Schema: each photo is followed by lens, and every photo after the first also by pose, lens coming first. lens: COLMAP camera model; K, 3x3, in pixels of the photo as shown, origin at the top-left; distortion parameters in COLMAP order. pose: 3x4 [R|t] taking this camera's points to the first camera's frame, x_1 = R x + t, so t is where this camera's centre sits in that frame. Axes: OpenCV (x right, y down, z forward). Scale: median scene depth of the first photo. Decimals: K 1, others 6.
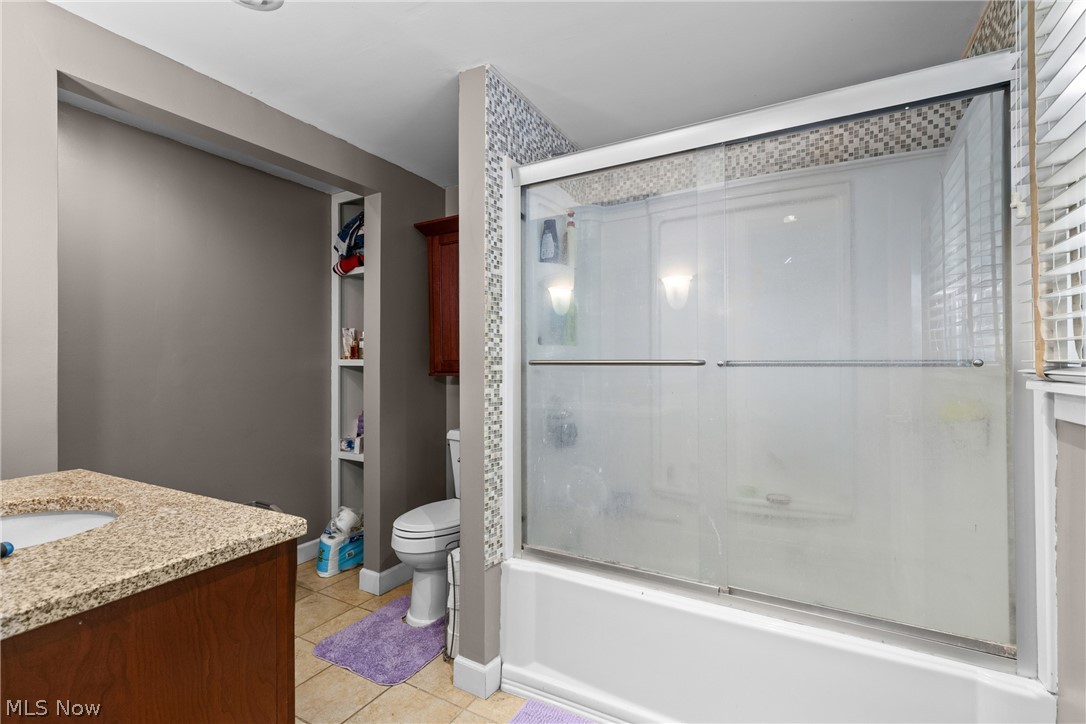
lens RADIAL K [[490.8, 0, 543.3], [0, 490.8, 359.4], [0, 0, 1]] dist [0.010417, -0.002489]
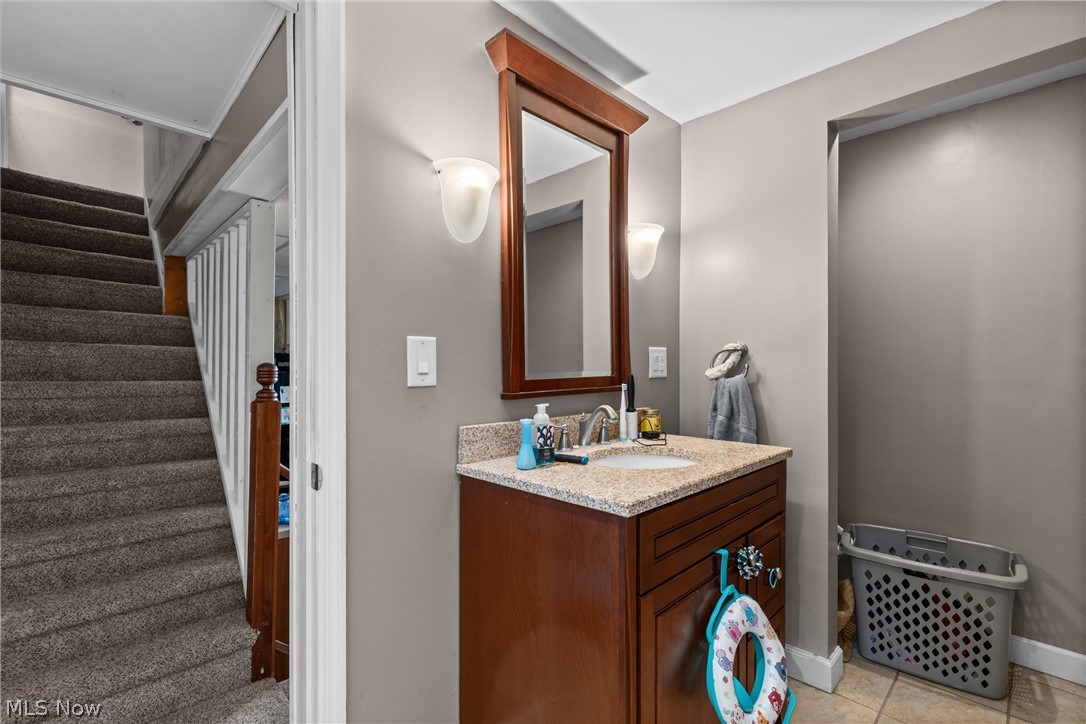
lens RADIAL K [[490.8, 0, 543.4], [0, 490.8, 364.1], [0, 0, 1]] dist [0.010417, -0.002489]
pose [[-0.274357, 0.000833, -0.961627, 0.732139], [0.006625, 0.999978, -0.001024, 0.011873], [0.961605, -0.006652, -0.274357, 1.304624]]
